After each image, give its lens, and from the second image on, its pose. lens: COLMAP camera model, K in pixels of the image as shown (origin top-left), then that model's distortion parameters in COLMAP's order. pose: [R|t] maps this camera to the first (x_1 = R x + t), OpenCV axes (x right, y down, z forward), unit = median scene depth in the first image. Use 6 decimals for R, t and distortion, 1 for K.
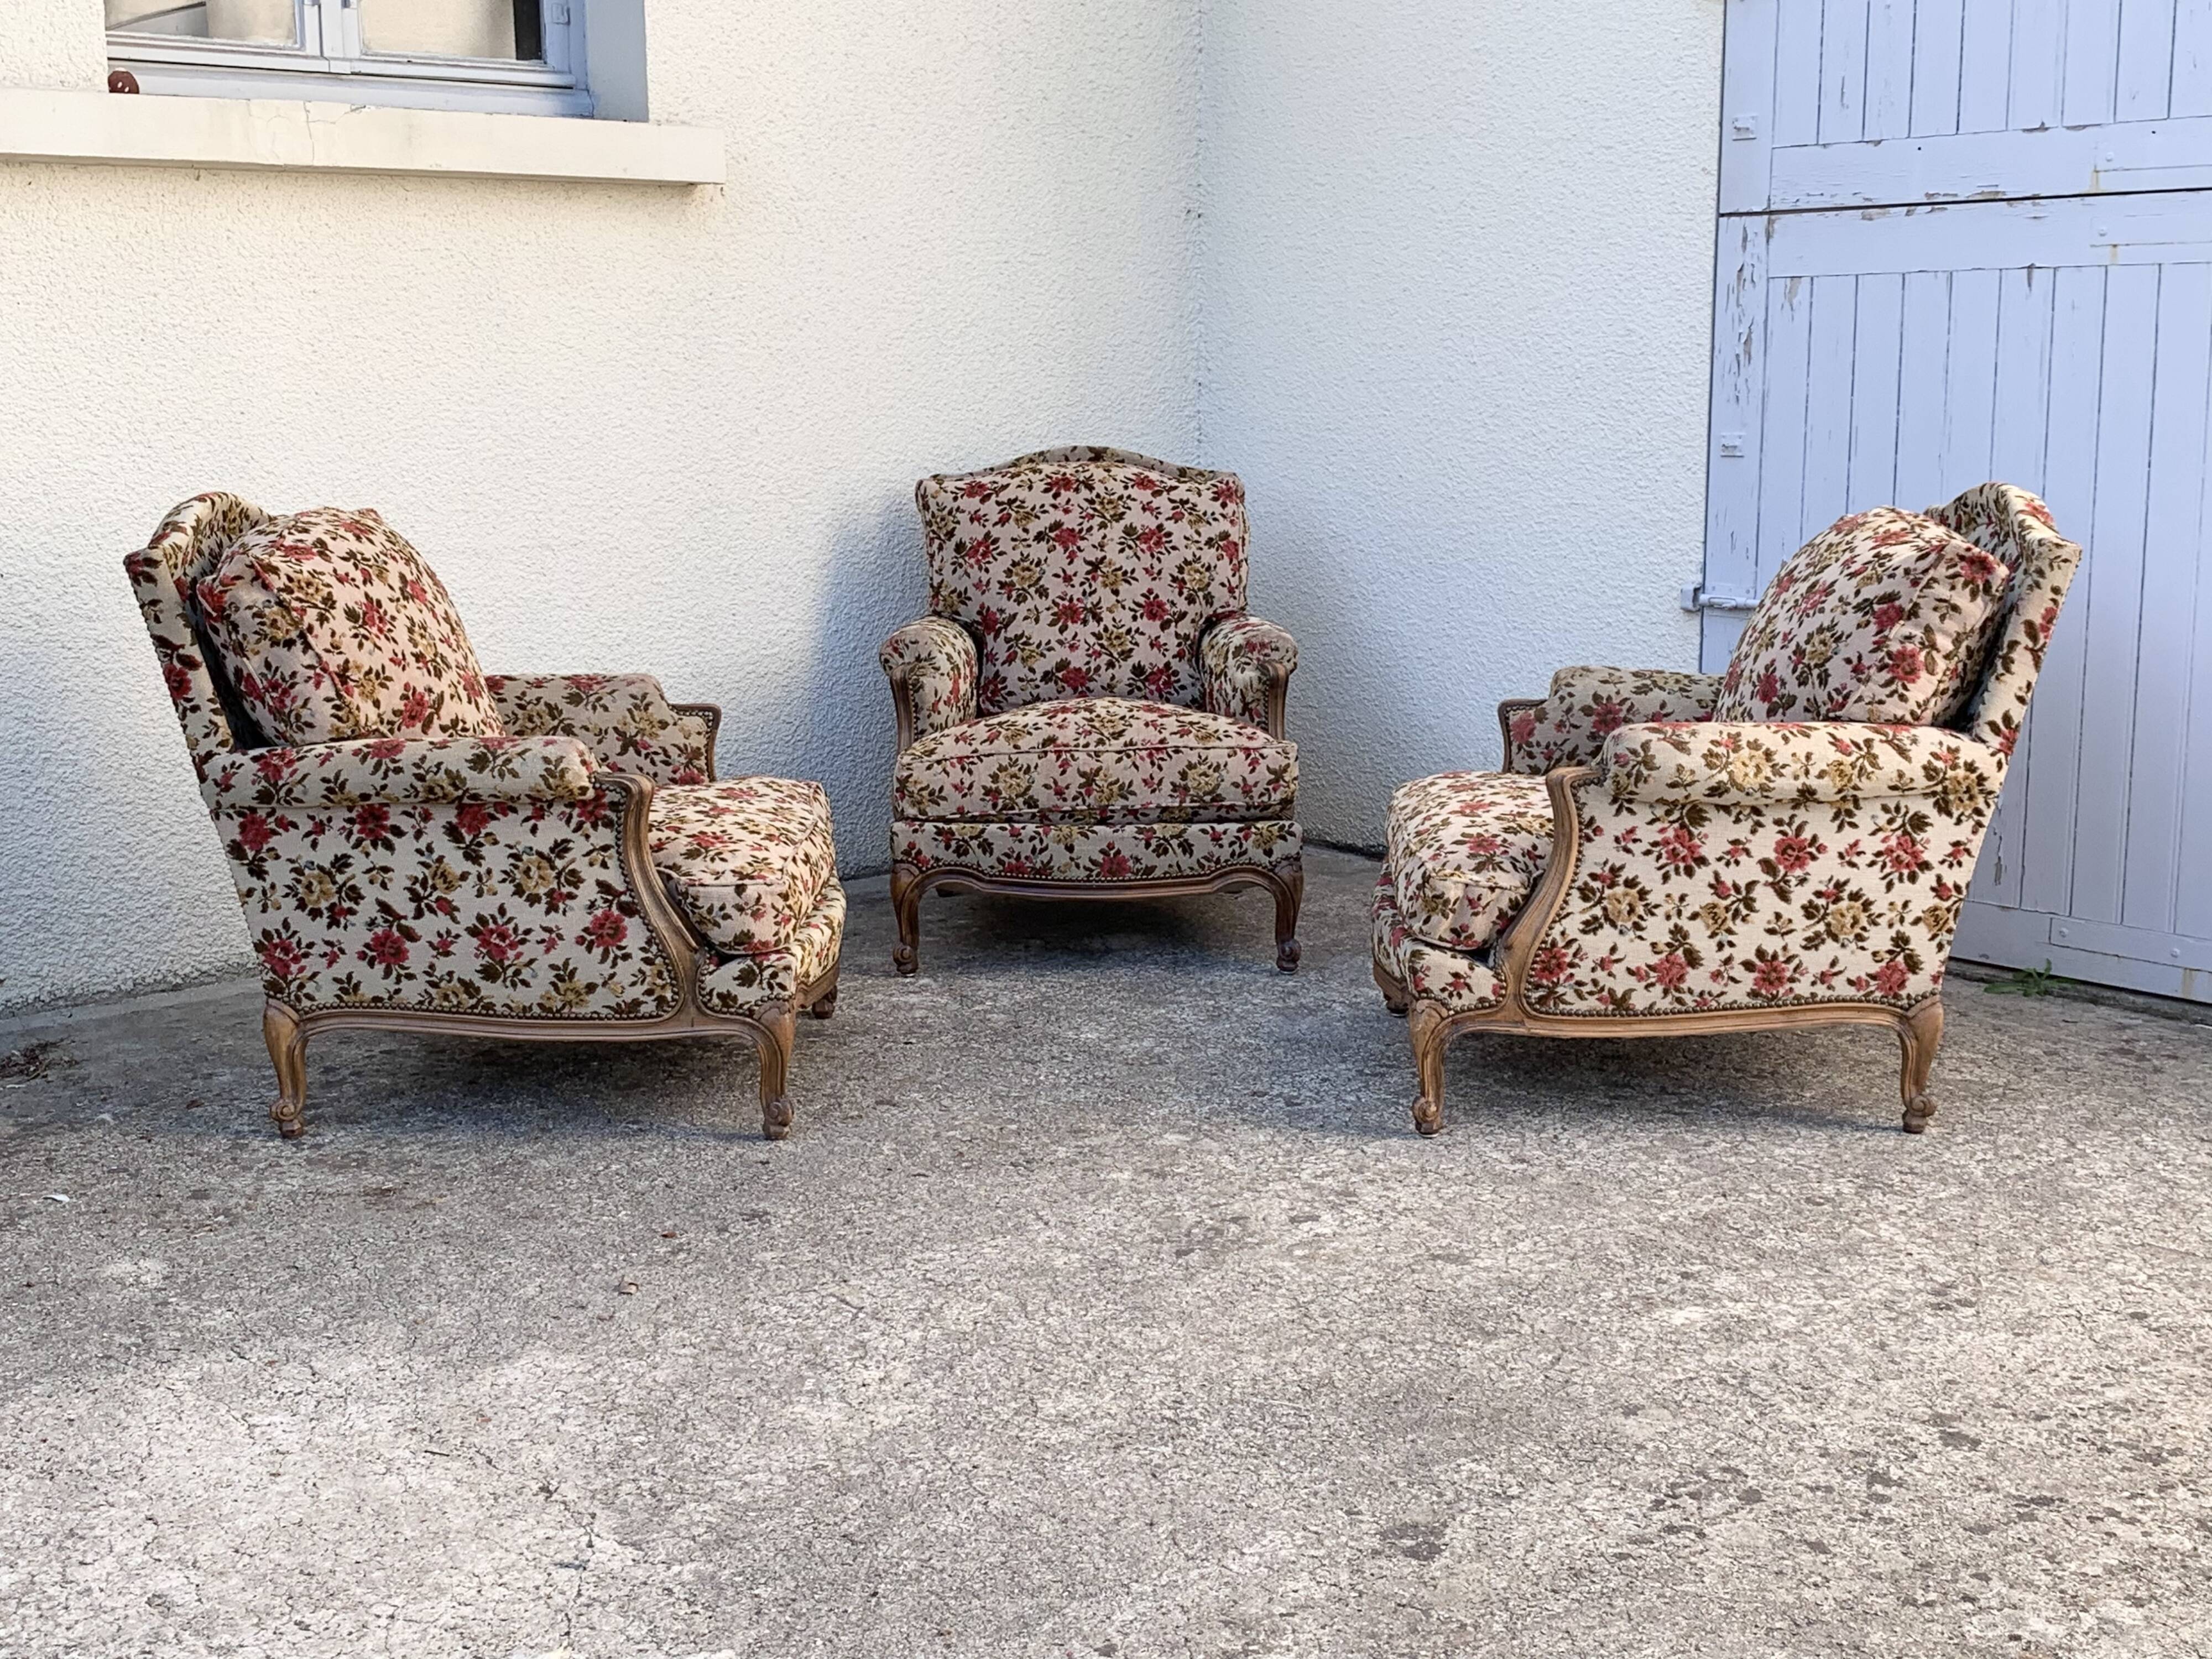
lens RADIAL K [[2693.9, 0, 1154.5], [0, 2693.9, 898.8], [0, 0, 1]] dist [0.067929, 0.000000]
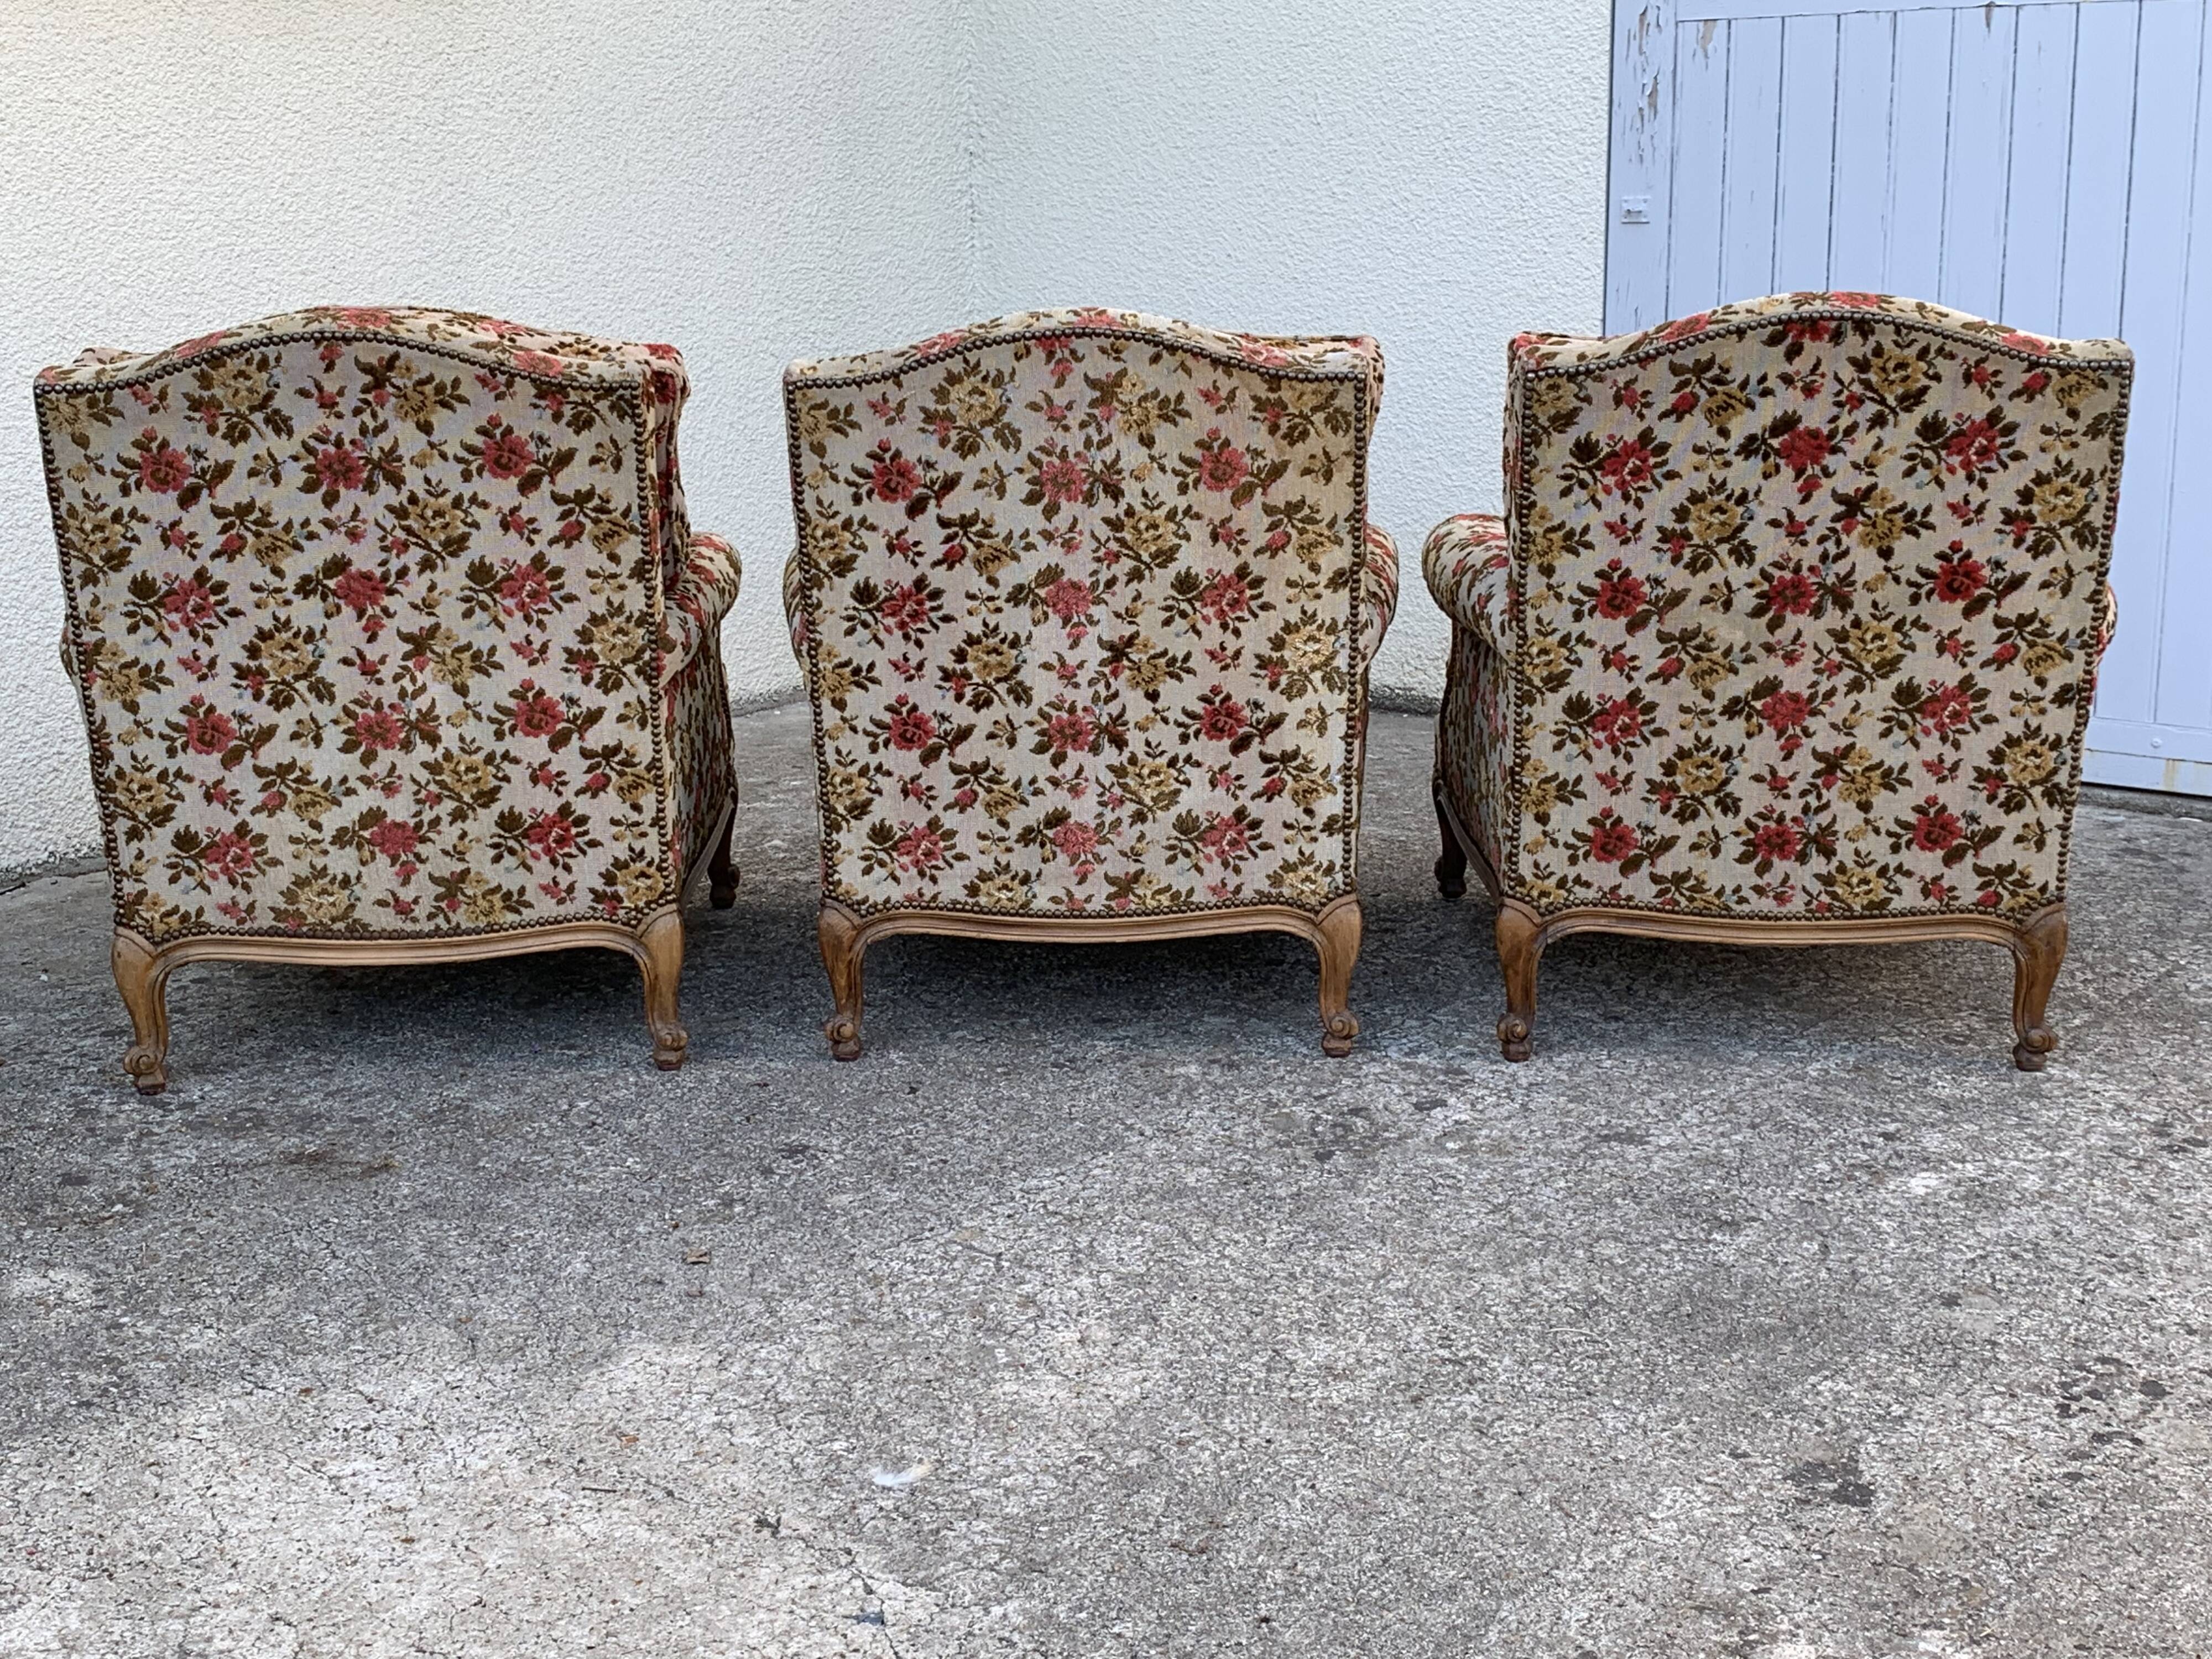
lens RADIAL K [[2818.6, 0, 1178.0], [0, 2818.6, 900.2], [0, 0, 1]] dist [0.064825, 0.000000]
pose [[0.978927, -0.064220, 0.193851, -0.150562], [0.051822, 0.996313, 0.068370, -0.010796], [-0.197527, -0.056883, 0.978646, 0.094673]]
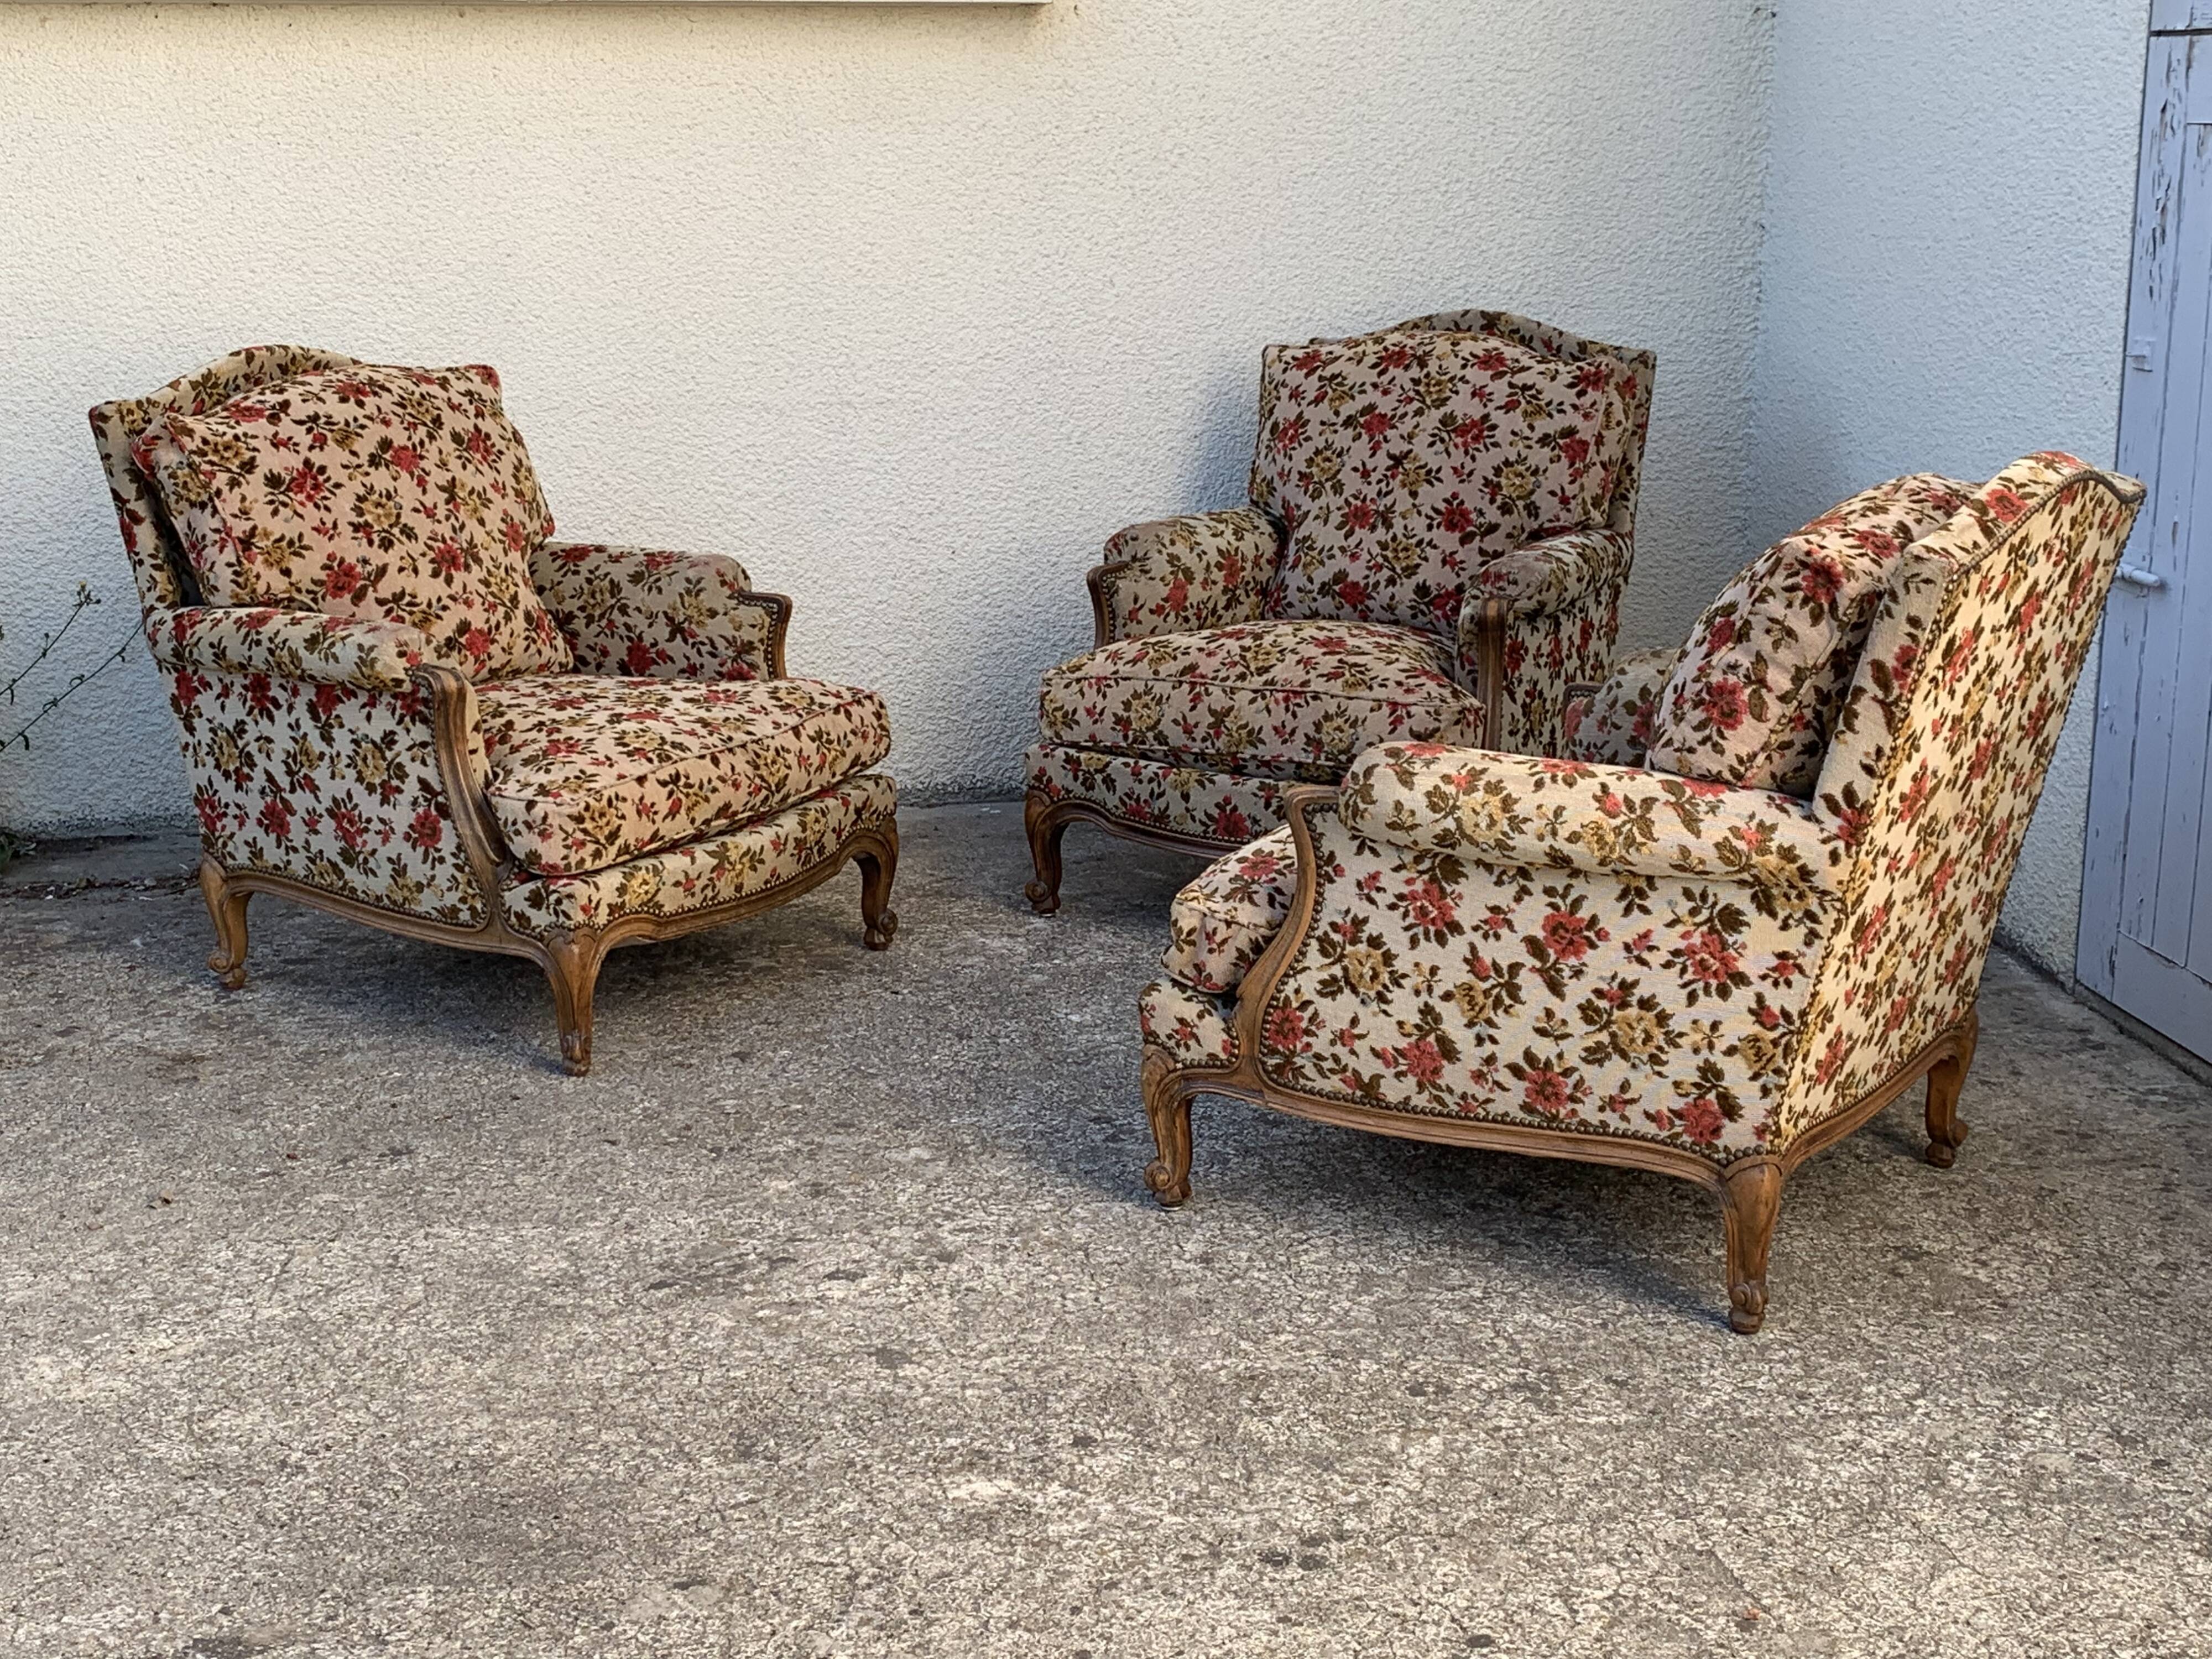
lens RADIAL K [[3016.6, 0, 1097.1], [0, 3016.6, 883.2], [0, 0, 1]] dist [0.106634, 0.000000]
pose [[0.842291, 0.140030, -0.520517, 0.463234], [-0.111431, 0.990042, 0.086027, -0.073337], [0.527380, -0.014458, 0.849507, 0.174580]]
